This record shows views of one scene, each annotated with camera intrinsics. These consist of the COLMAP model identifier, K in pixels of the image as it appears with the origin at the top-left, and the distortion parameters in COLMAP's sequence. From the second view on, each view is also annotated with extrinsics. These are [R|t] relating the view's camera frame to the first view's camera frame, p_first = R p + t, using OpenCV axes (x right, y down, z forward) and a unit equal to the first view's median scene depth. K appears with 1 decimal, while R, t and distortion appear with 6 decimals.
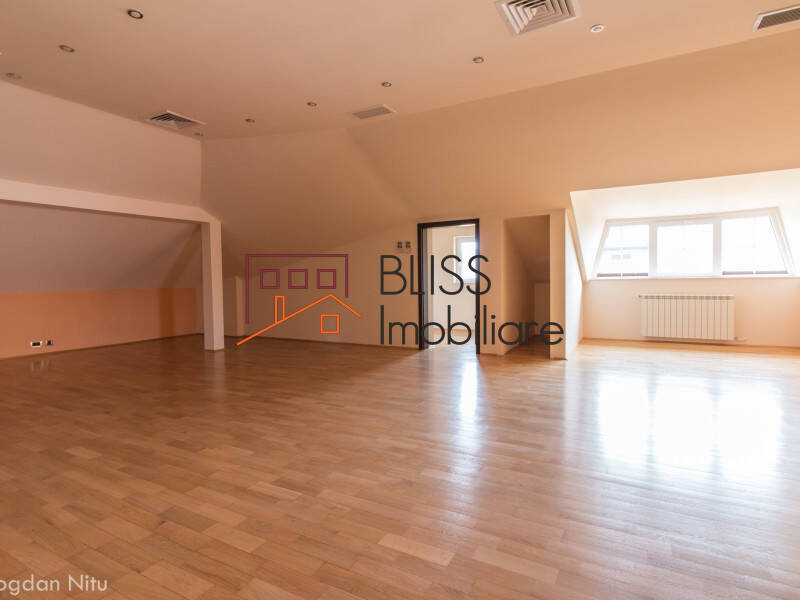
lens RADIAL K [[430.5, 0, 398.4], [0, 430.5, 300.0], [0, 0, 1]] dist [-0.020365, -0.000082]
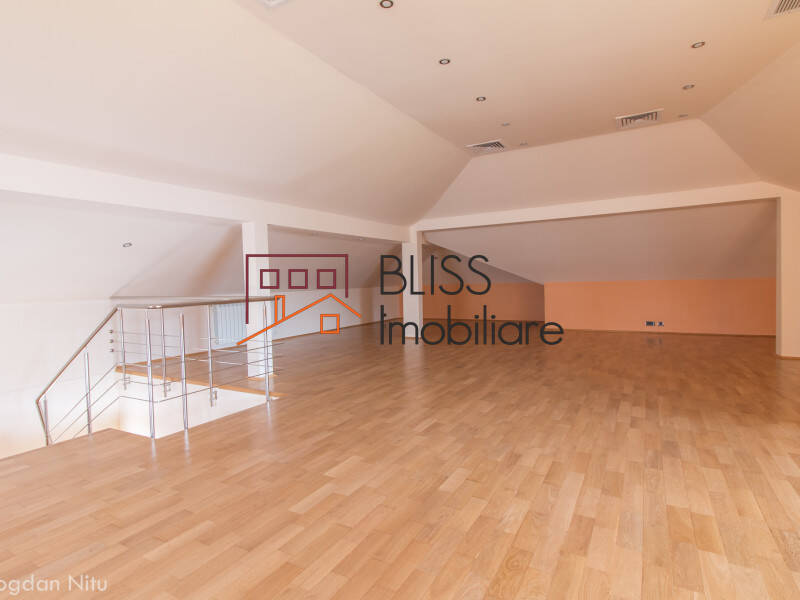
lens RADIAL K [[430.5, 0, 398.9], [0, 430.5, 297.1], [0, 0, 1]] dist [-0.020365, -0.000082]
pose [[-0.033860, 0.050284, -0.998161, 0.895721], [-0.019259, 0.998515, 0.050956, -0.045573], [0.999241, 0.020949, -0.032842, 0.744484]]
